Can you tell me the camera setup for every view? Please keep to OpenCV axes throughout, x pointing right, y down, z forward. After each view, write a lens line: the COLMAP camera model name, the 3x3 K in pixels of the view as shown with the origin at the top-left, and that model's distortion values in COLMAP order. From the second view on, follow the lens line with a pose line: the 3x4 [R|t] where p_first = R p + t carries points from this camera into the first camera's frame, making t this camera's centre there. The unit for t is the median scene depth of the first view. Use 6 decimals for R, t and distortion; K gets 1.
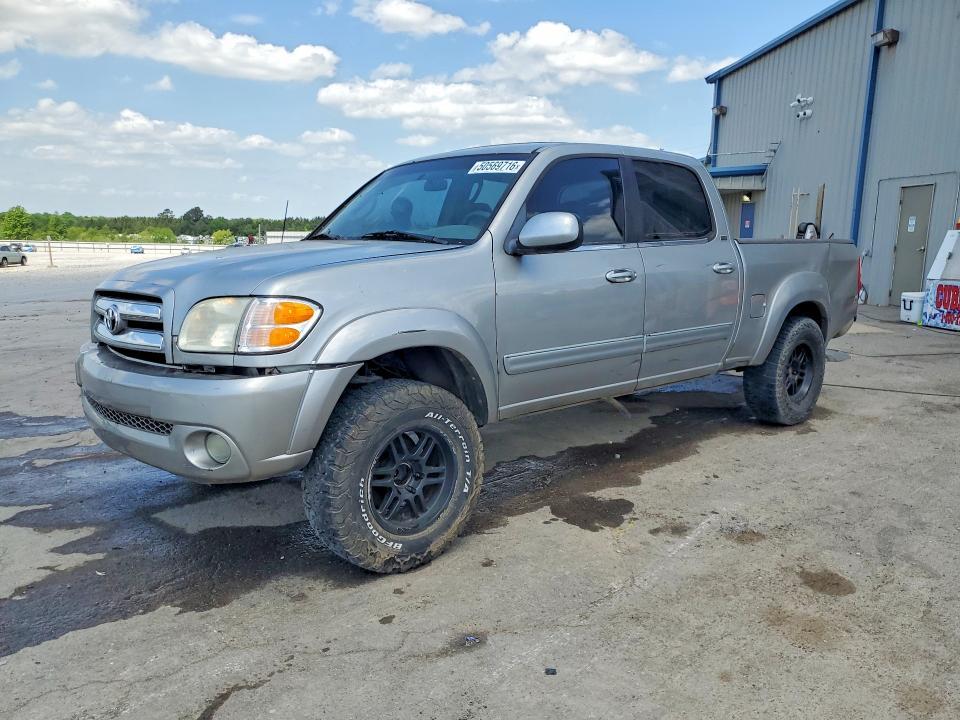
lens RADIAL K [[762.8, 0, 480.0], [0, 762.8, 360.0], [0, 0, 1]] dist [-0.007502, 0.062115]
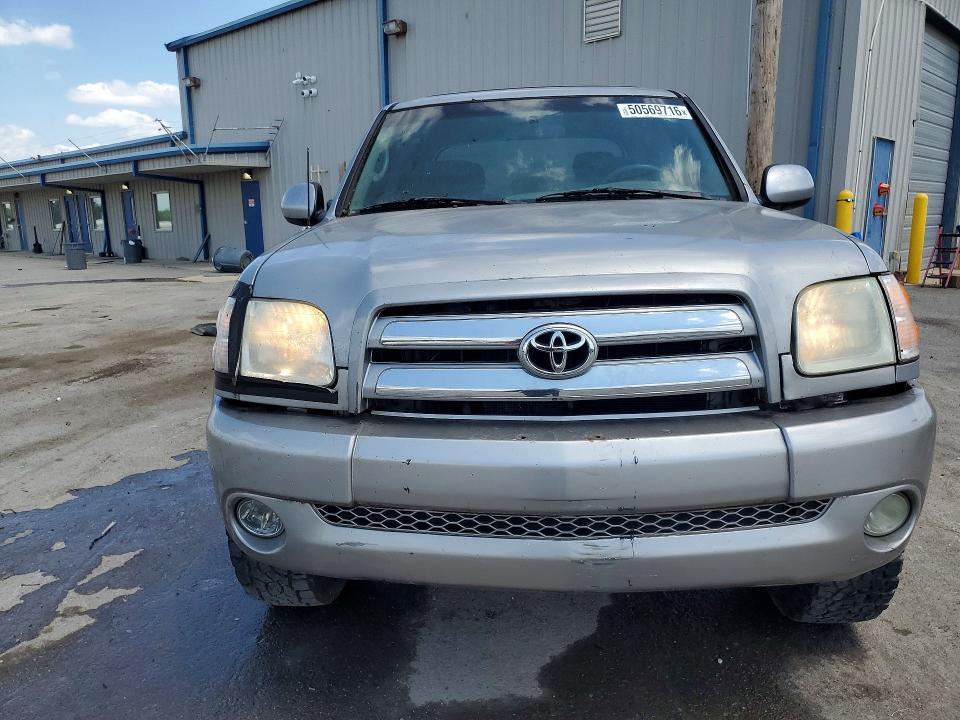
lens RADIAL K [[762.8, 0, 480.0], [0, 762.8, 360.0], [0, 0, 1]] dist [-0.007502, 0.062115]
pose [[0.727582, -0.158870, 0.667371, -0.123895], [0.144359, 0.986489, 0.077454, -0.013774], [-0.670660, 0.039987, 0.740687, 0.092938]]
